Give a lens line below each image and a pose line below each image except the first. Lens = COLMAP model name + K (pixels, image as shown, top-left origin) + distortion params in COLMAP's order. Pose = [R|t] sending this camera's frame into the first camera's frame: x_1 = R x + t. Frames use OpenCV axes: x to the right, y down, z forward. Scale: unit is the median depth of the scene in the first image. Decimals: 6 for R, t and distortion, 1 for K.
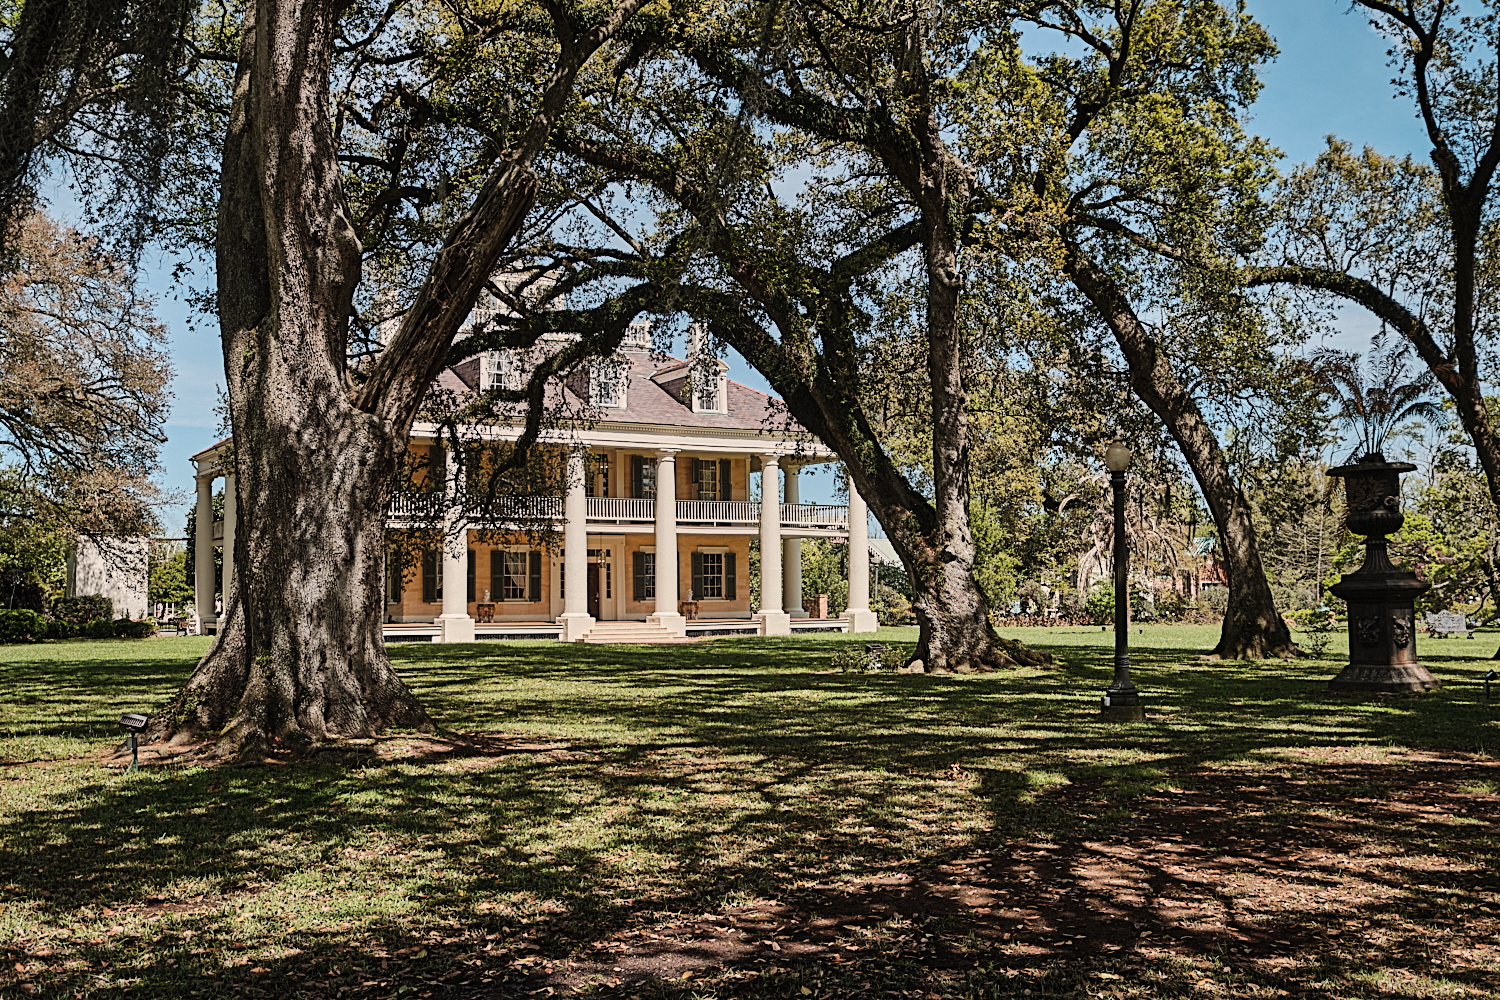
lens RADIAL K [[1960.7, 0, 749.7], [0, 1960.7, 564.4], [0, 0, 1]] dist [-0.245573, 0.062068]
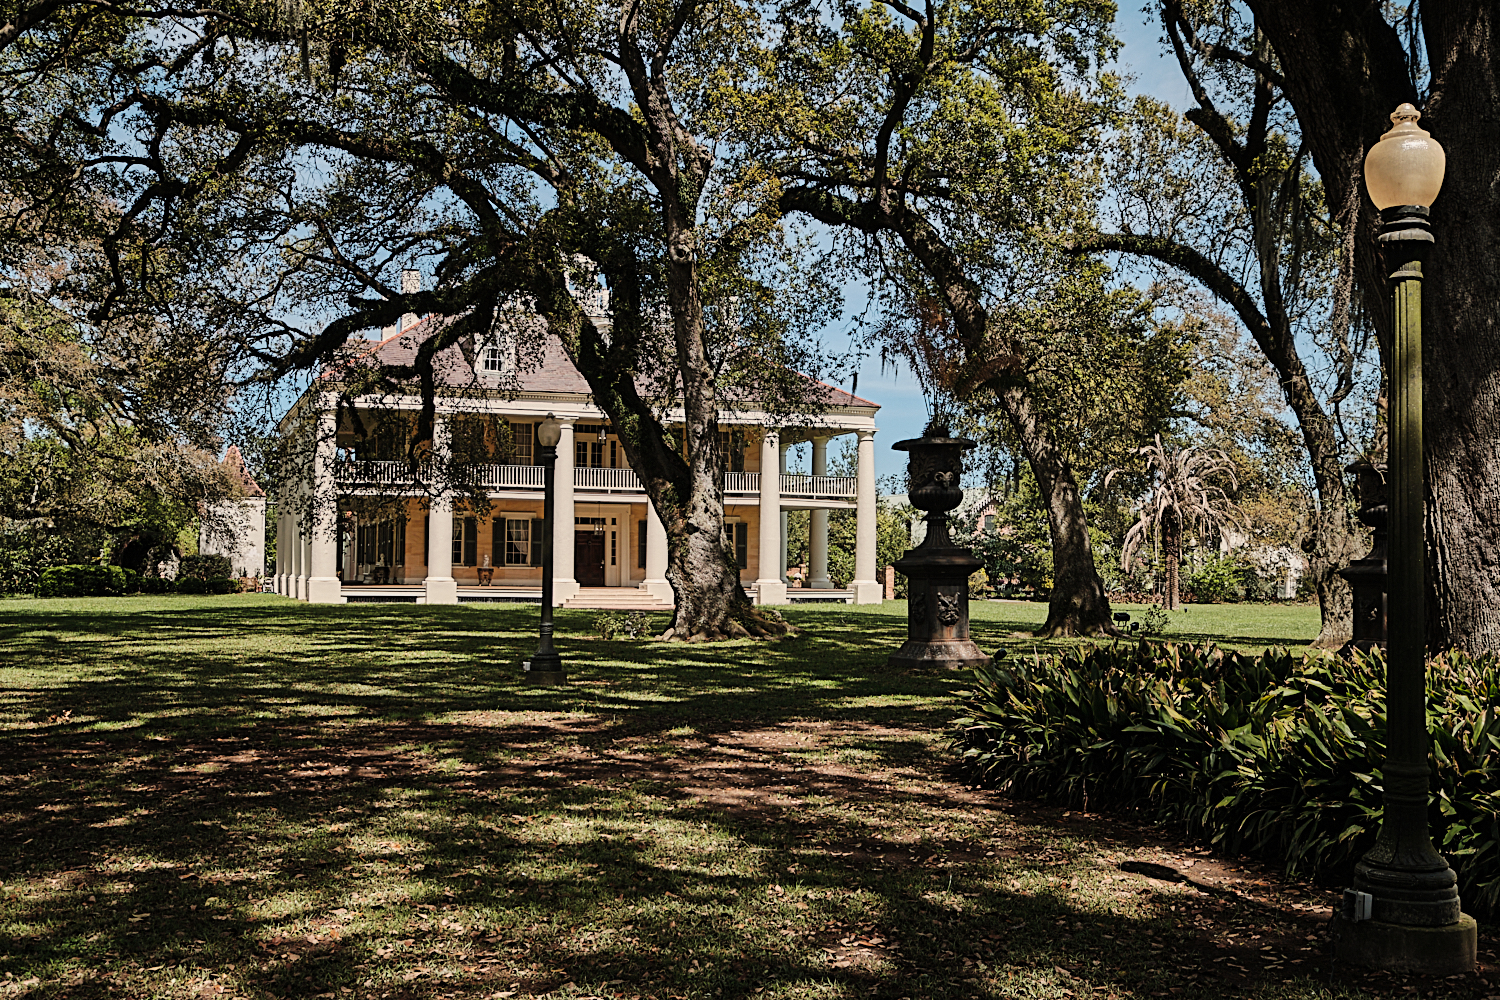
lens RADIAL K [[1960.7, 0, 749.7], [0, 1960.7, 564.4], [0, 0, 1]] dist [-0.245573, 0.062068]
pose [[0.980869, 0.018459, -0.193794, 0.288306], [-0.015476, 0.999737, 0.016897, -0.002339], [0.194055, -0.013575, 0.980897, 0.001446]]
